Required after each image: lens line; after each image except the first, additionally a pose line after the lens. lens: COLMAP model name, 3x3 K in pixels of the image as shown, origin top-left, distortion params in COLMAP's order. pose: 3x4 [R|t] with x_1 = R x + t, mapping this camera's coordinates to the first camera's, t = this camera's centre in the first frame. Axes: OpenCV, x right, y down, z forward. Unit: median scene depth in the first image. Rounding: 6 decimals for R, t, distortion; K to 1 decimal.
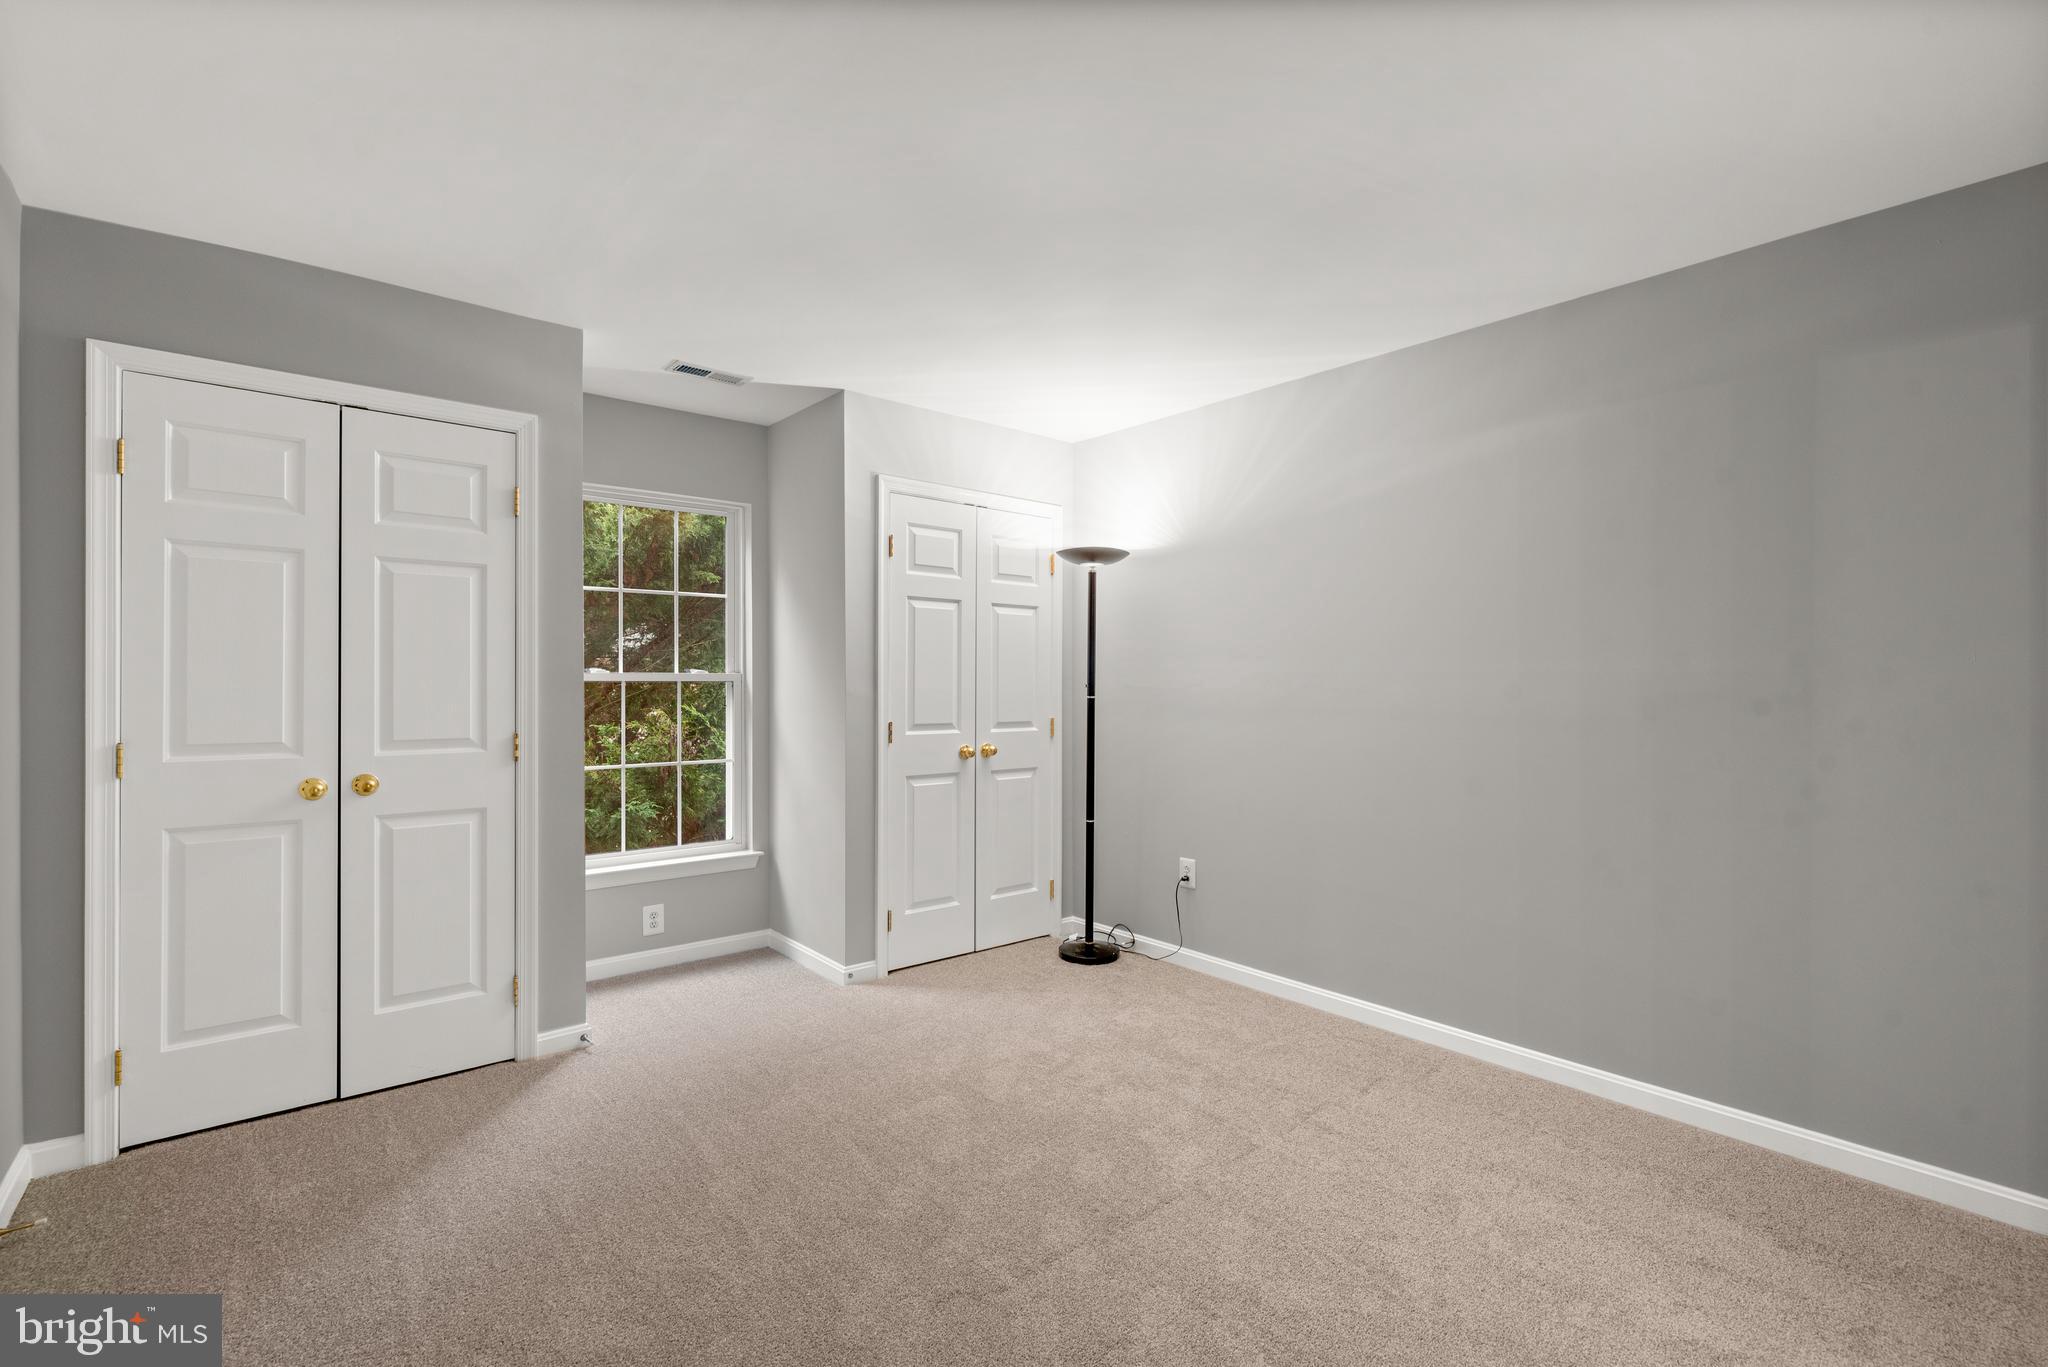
lens RADIAL K [[915.9, 0, 1029.1], [0, 915.9, 692.6], [0, 0, 1]] dist [0.001527, -0.000196]
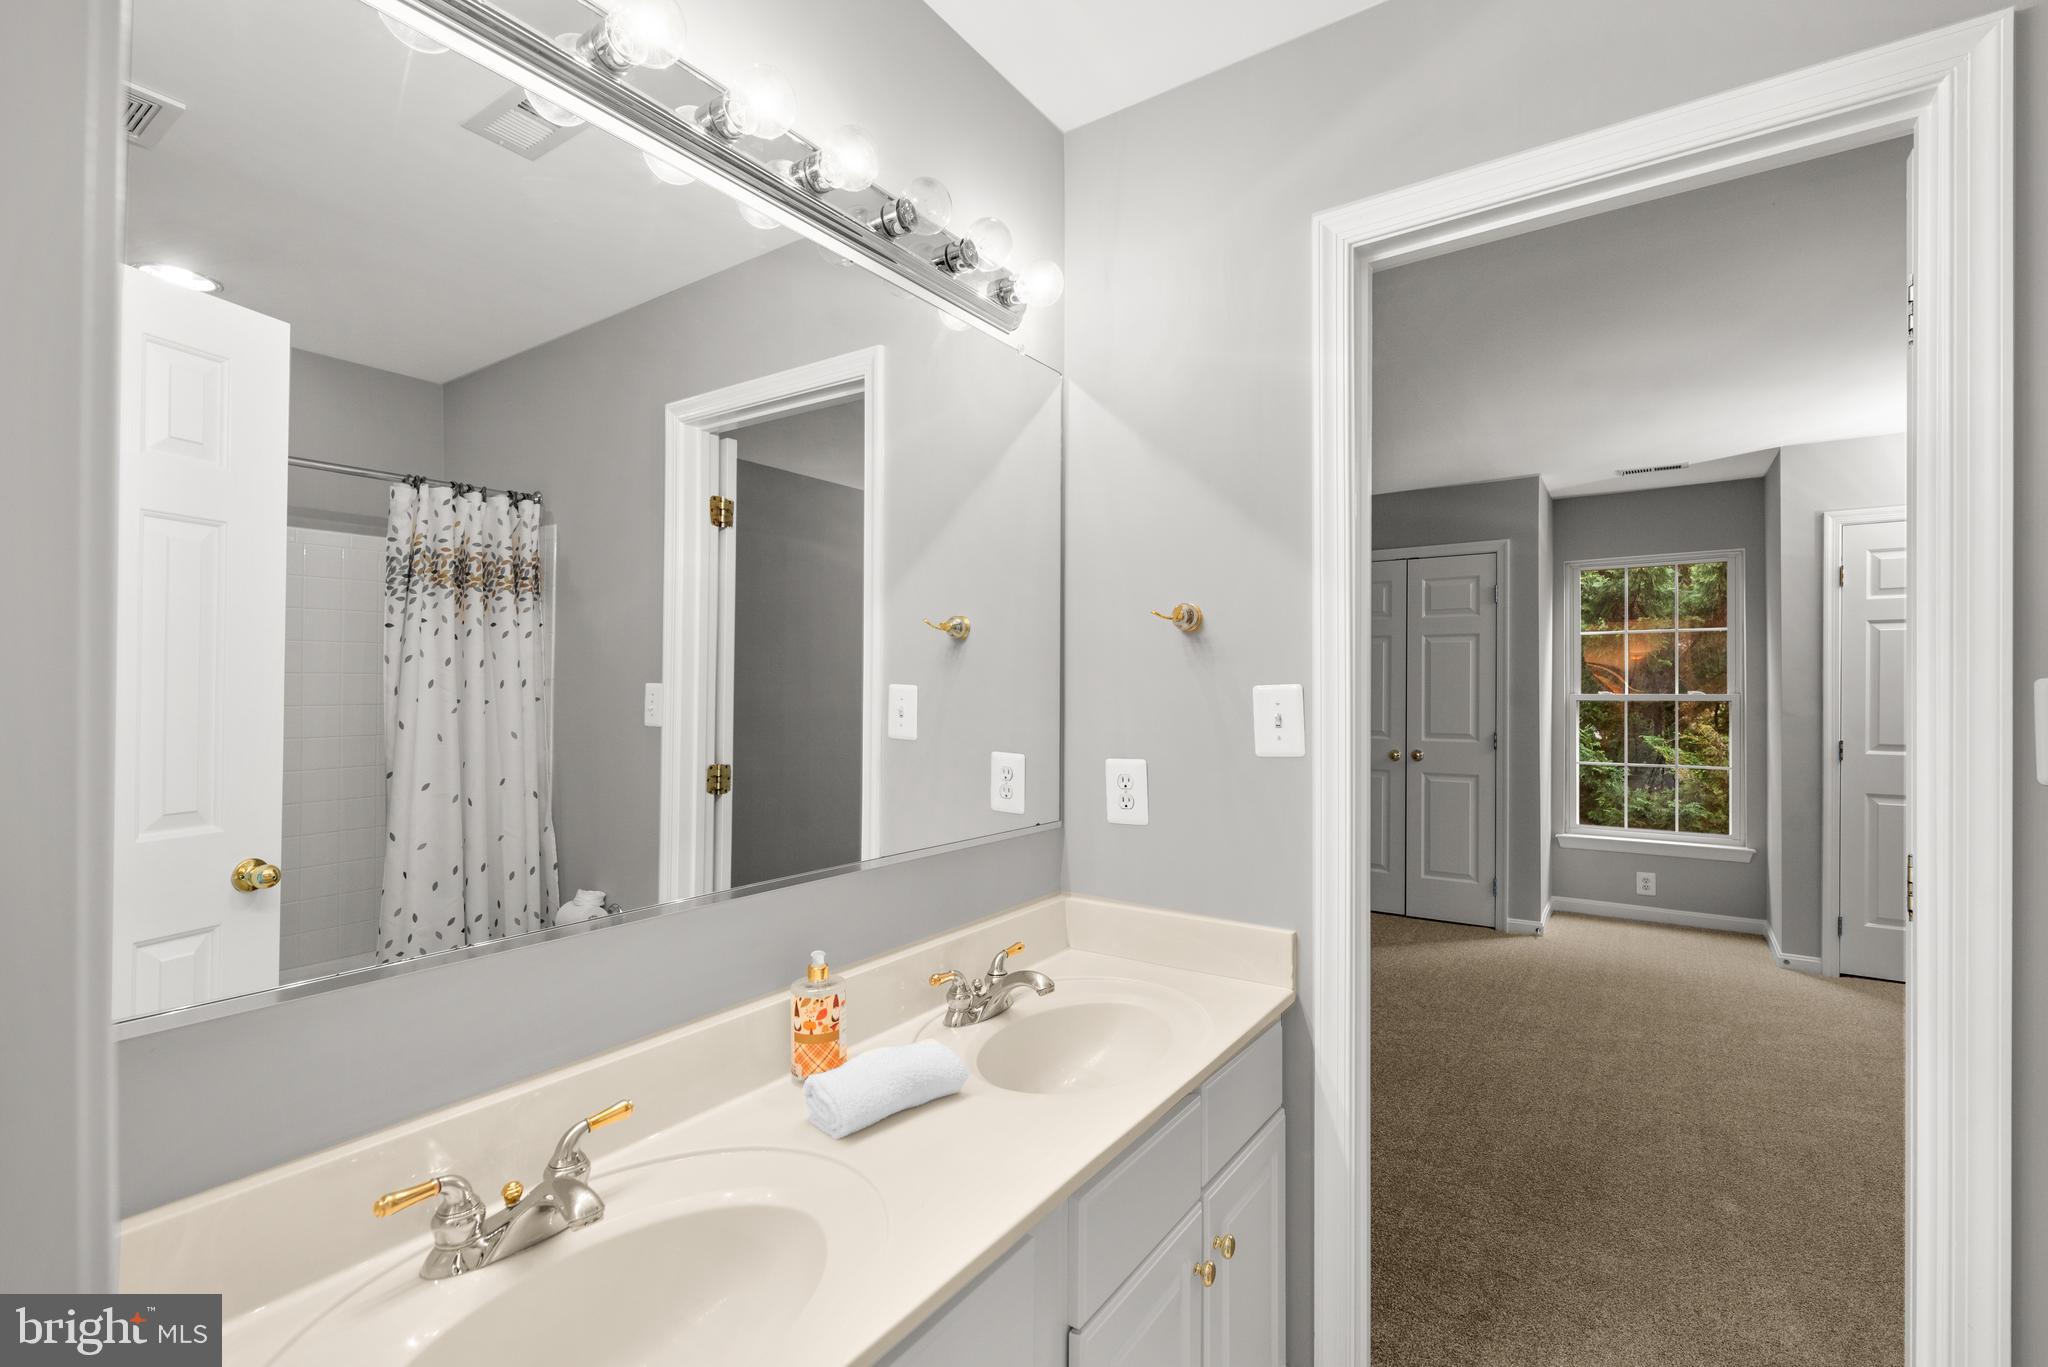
lens RADIAL K [[915.9, 0, 1029.1], [0, 915.9, 692.6], [0, 0, 1]] dist [0.001527, -0.000196]
pose [[0.269830, -0.002360, -0.962905, 0.640997], [-0.009435, 0.999943, -0.005095, -0.009286], [0.962862, 0.010460, 0.269792, -0.209570]]
